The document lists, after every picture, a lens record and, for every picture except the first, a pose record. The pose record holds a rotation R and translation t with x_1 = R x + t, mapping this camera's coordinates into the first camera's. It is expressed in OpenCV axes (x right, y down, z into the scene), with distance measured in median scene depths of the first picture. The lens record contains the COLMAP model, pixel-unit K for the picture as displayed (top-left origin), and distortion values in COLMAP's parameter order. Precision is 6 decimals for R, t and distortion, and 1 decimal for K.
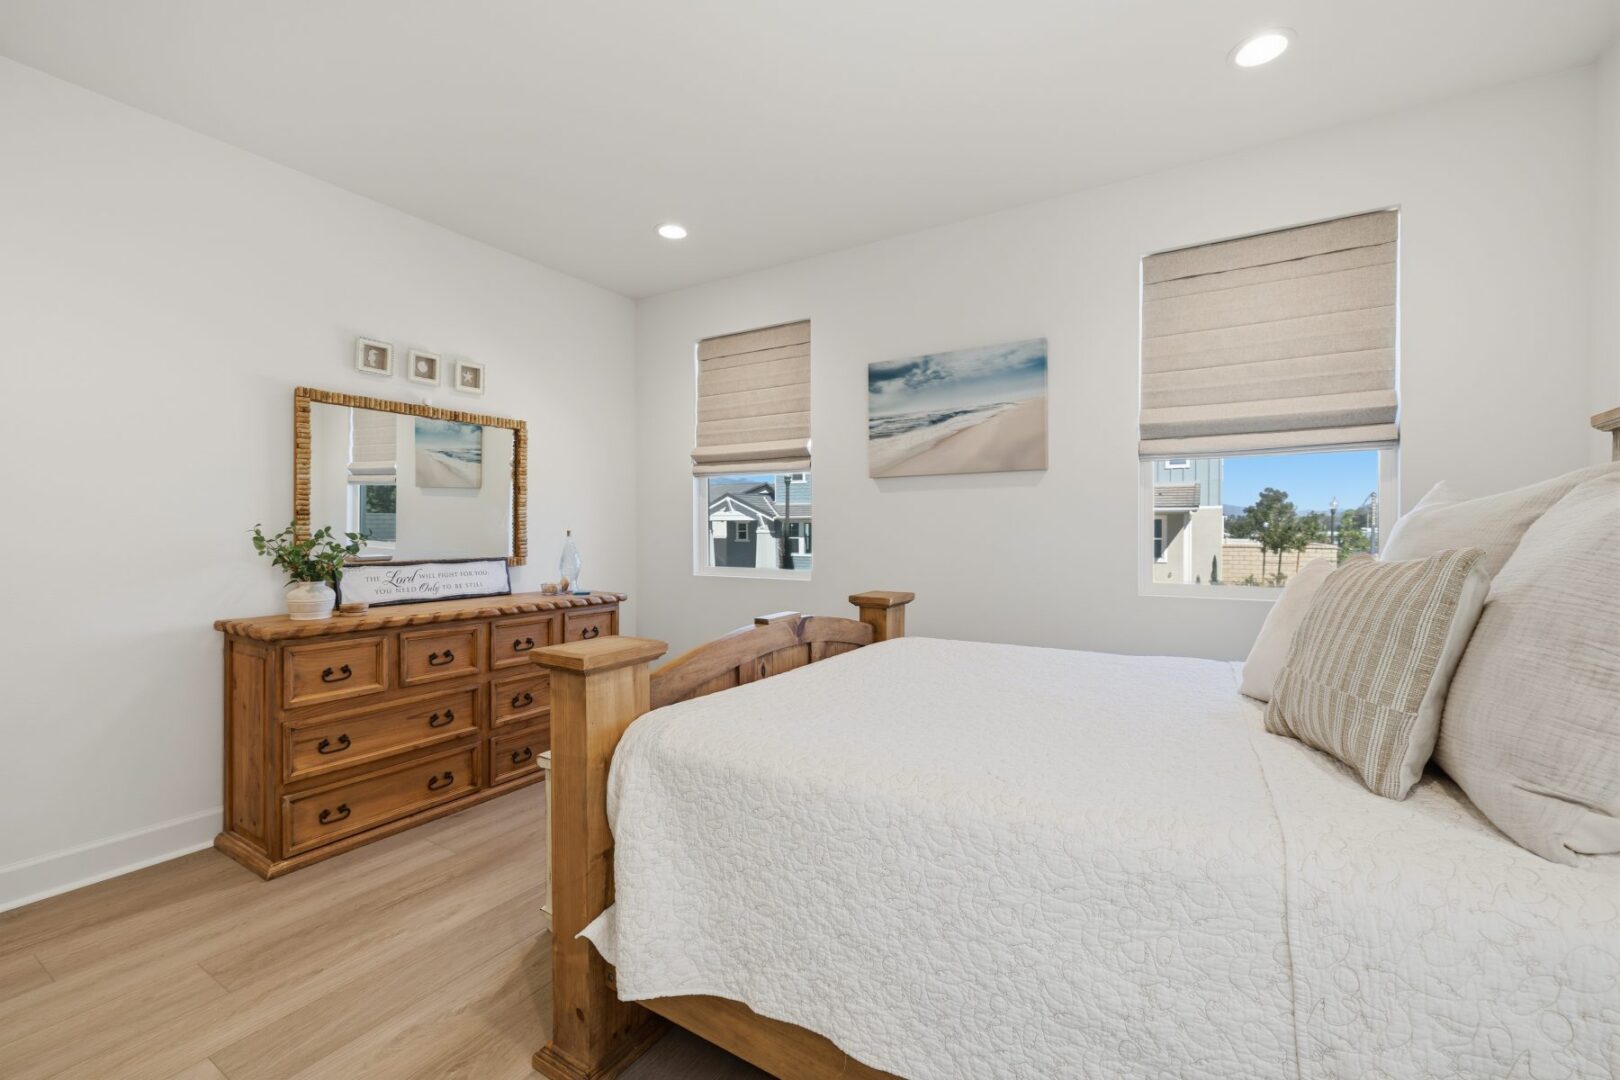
lens RADIAL K [[628.5, 0, 810.0], [0, 628.5, 540.0], [0, 0, 1]] dist [0.000661, 0.000076]
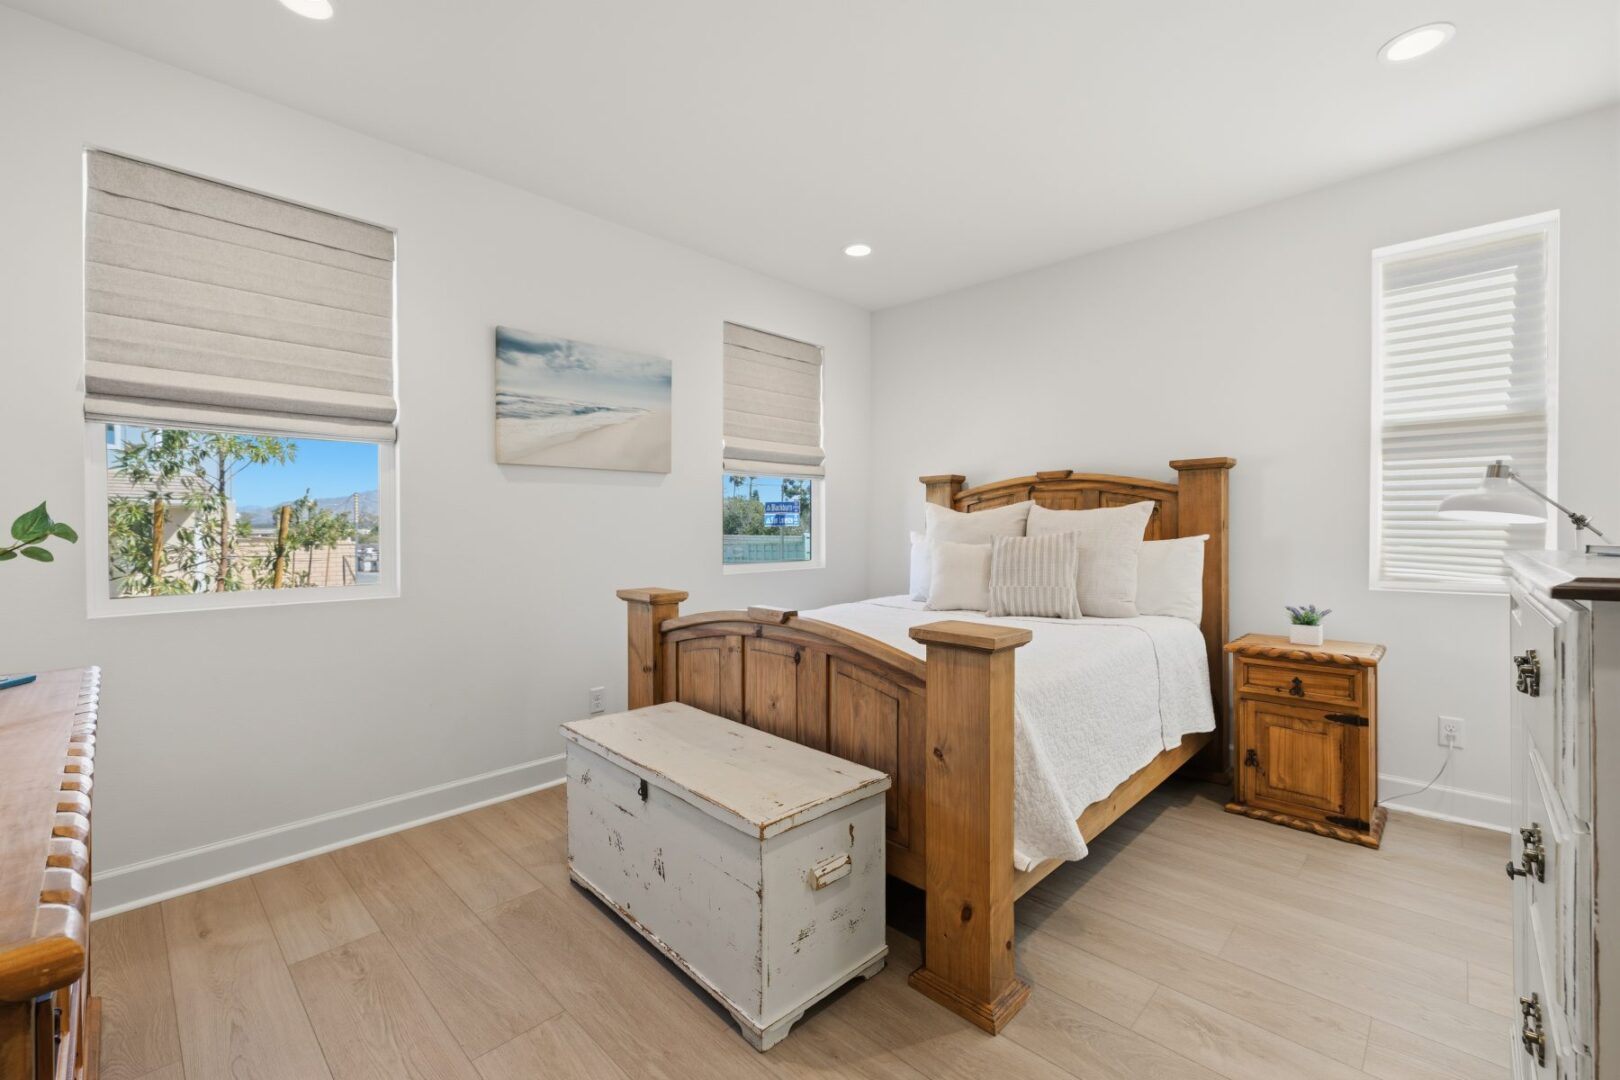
lens RADIAL K [[685.5, 0, 806.7], [0, 685.5, 517.4], [0, 0, 1]] dist [-0.000166, 0.000144]
pose [[0.232741, 0.006770, 0.972515, -0.692776], [0.020323, 0.999724, -0.011823, -0.009903], [-0.972326, 0.022516, 0.232539, 0.406505]]
